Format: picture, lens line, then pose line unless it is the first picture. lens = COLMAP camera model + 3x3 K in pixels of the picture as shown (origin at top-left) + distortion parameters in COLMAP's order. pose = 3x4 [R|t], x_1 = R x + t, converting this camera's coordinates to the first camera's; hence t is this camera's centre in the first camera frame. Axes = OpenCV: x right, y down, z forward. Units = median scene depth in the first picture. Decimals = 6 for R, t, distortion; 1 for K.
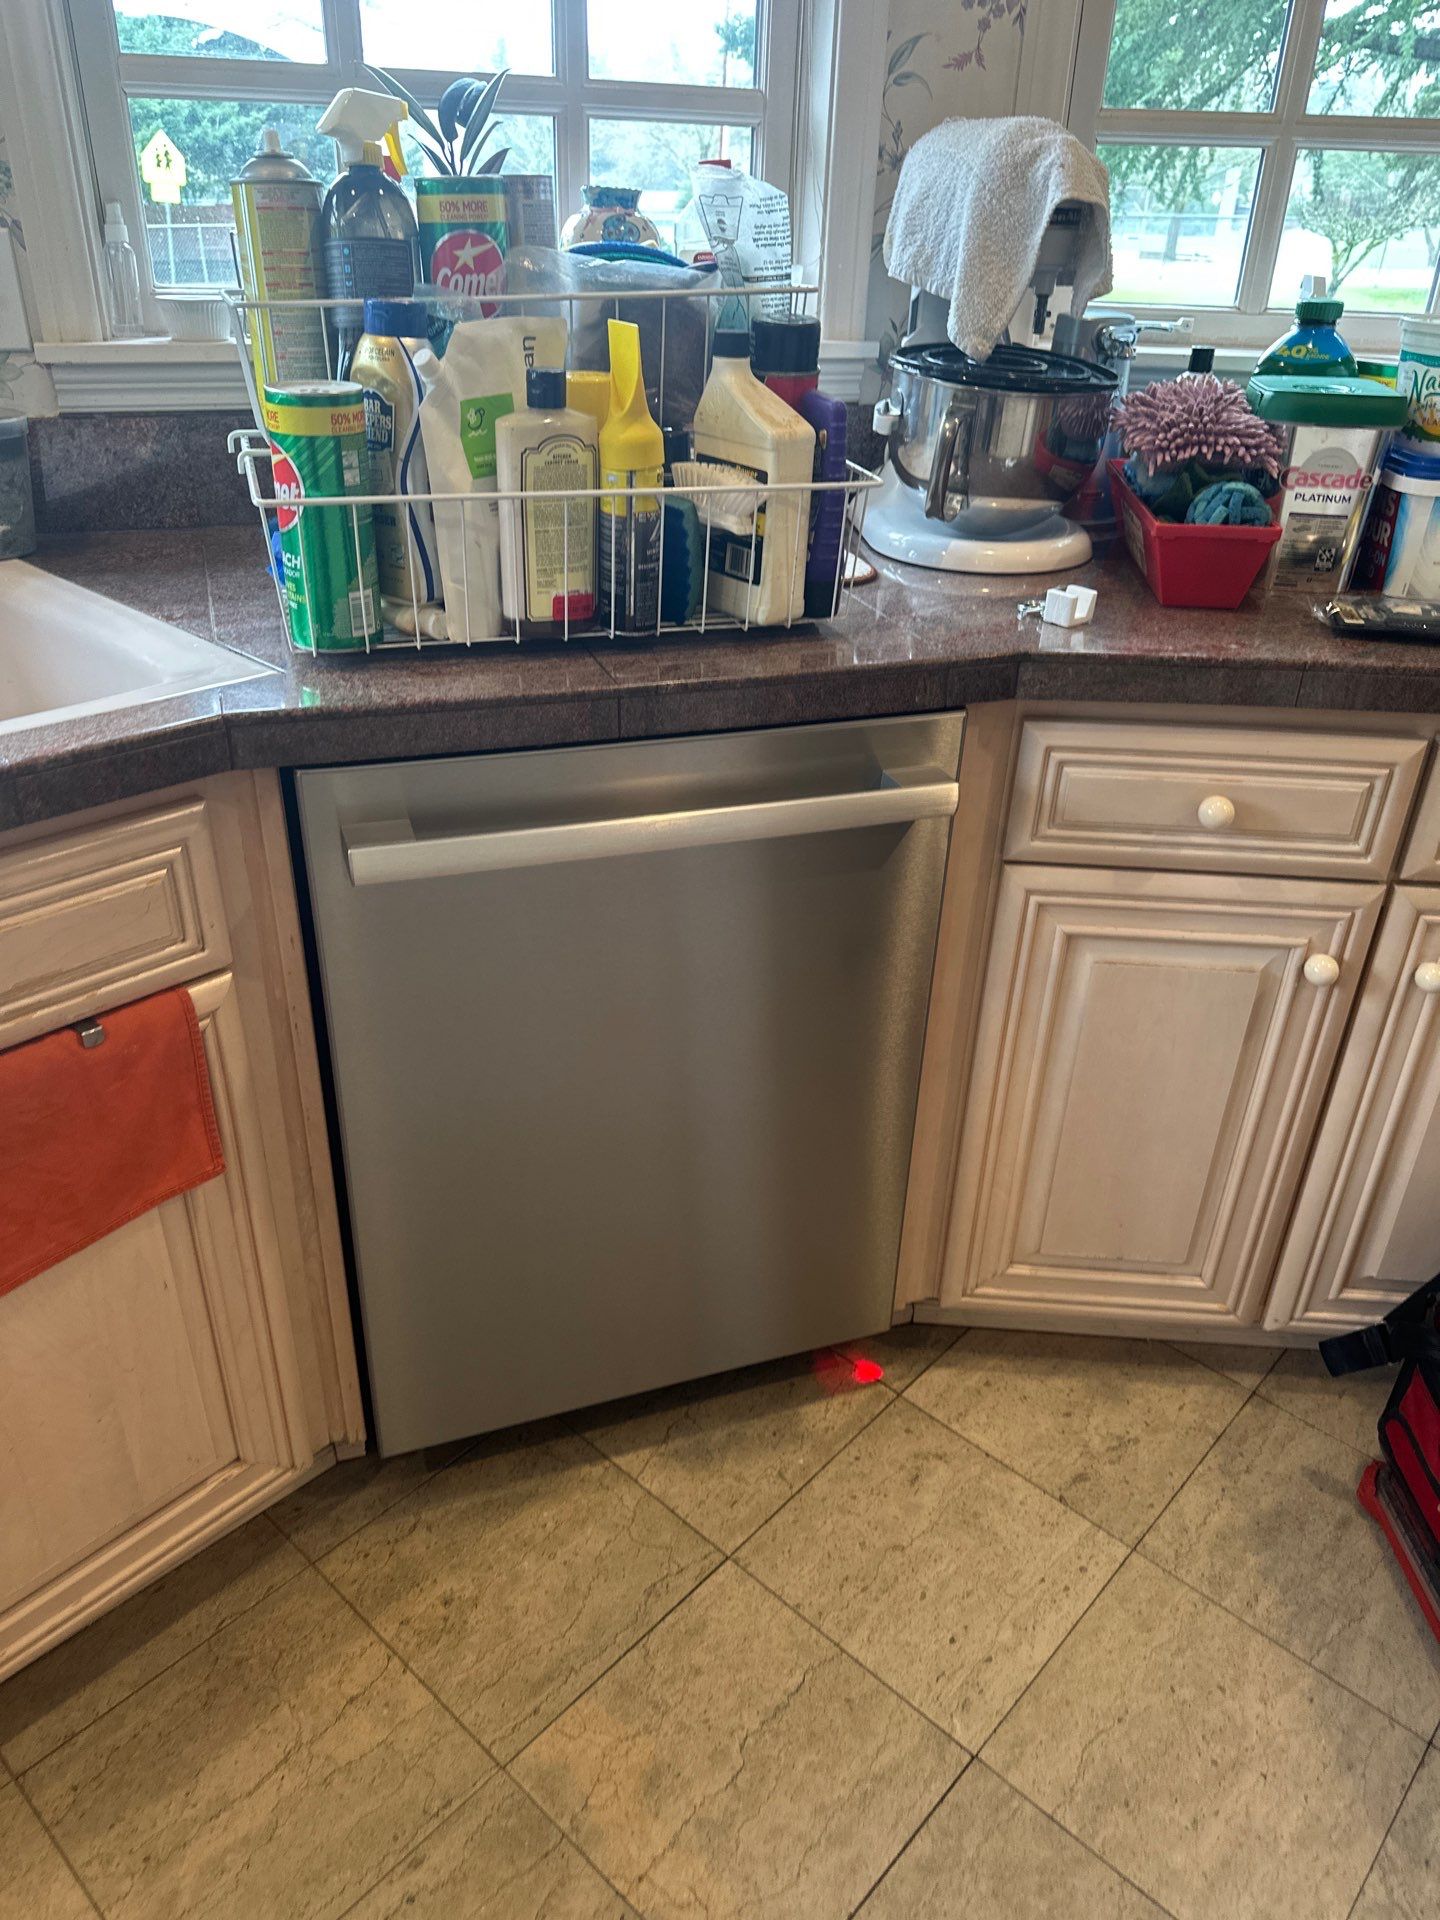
lens RADIAL K [[1278.2, 0, 720.0], [0, 1278.2, 960.0], [0, 0, 1]] dist [0.001854, -0.028491]
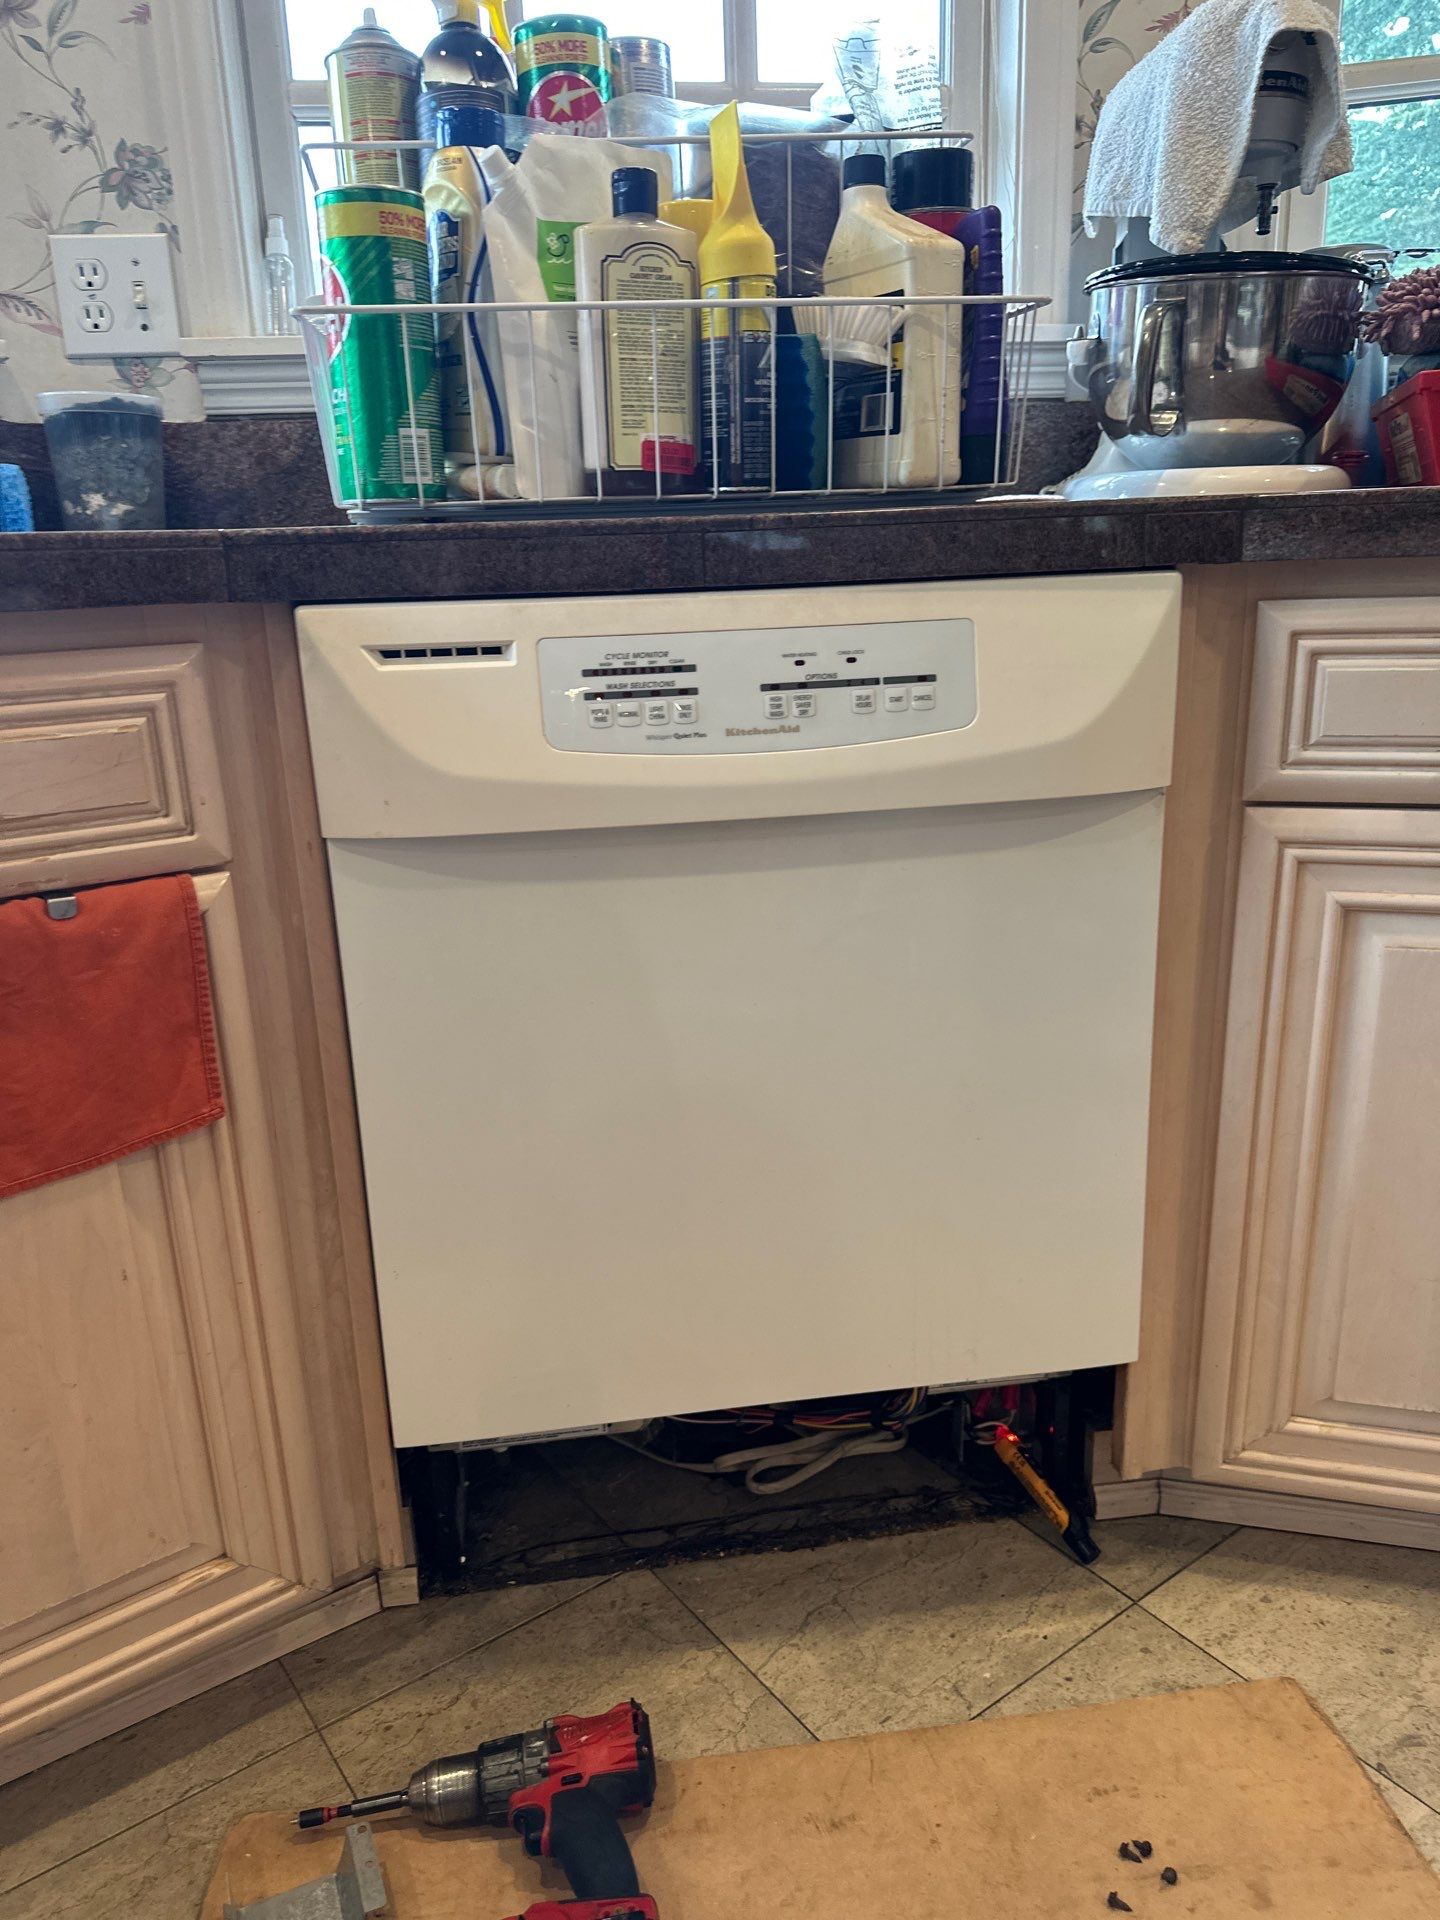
lens RADIAL K [[1318.4, 0, 720.0], [0, 1318.4, 960.0], [0, 0, 1]] dist [-0.020605, -0.002985]
pose [[0.979319, -0.001914, -0.202314, 0.080908], [-0.040047, 0.978338, -0.203102, 0.192611], [0.198320, 0.207004, 0.958028, 0.231292]]
